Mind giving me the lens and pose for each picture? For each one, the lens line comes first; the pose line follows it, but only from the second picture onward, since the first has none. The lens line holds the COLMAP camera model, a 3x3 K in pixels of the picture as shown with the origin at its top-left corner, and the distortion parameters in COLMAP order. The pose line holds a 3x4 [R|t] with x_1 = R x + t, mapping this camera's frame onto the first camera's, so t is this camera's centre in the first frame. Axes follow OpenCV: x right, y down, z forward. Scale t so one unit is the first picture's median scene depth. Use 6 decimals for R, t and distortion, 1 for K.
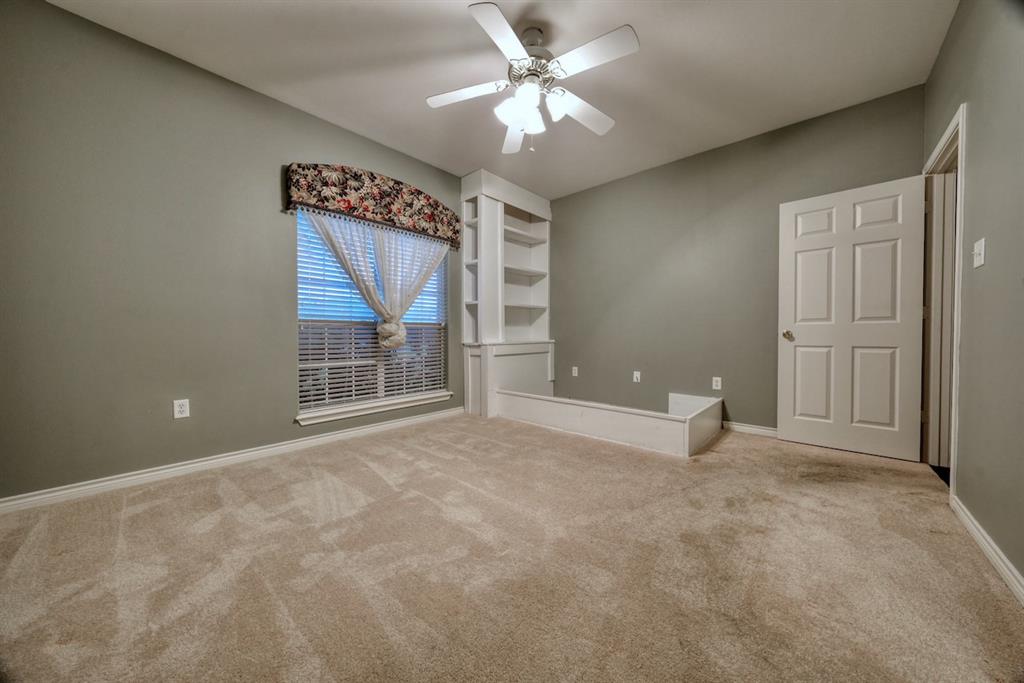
lens RADIAL K [[347.9, 0, 514.1], [0, 347.9, 340.8], [0, 0, 1]] dist [-0.000155, 0.000127]
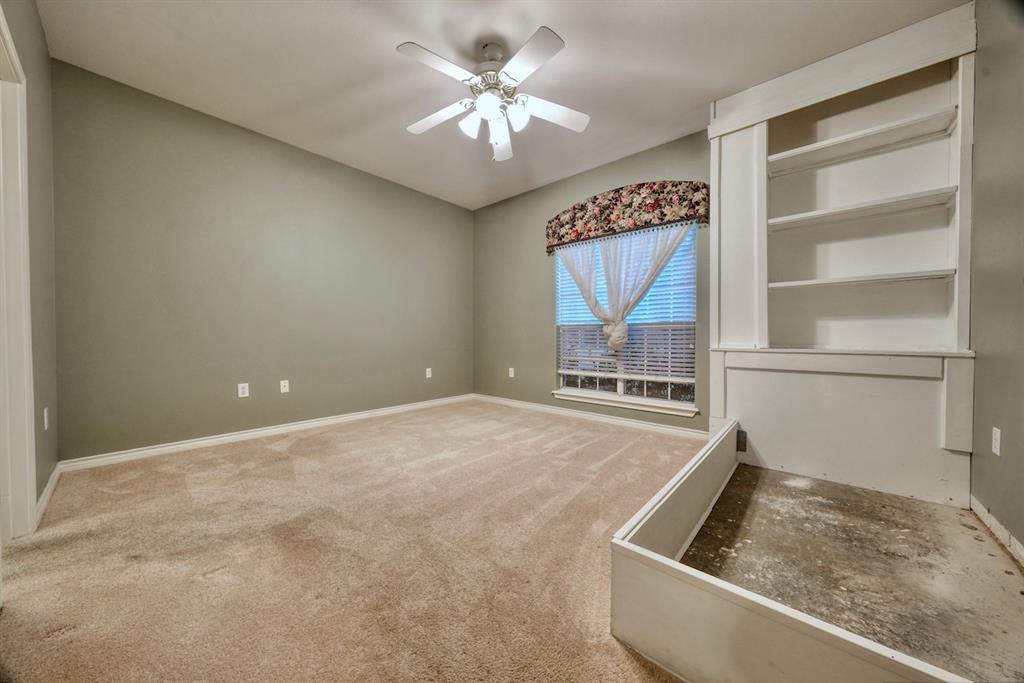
lens RADIAL K [[347.9, 0, 514.1], [0, 347.9, 340.8], [0, 0, 1]] dist [-0.000155, 0.000127]
pose [[0.012647, 0.014778, -0.999811, 0.728888], [-0.022558, 0.999641, 0.014490, -0.010927], [0.999666, 0.022371, 0.012976, 0.699992]]
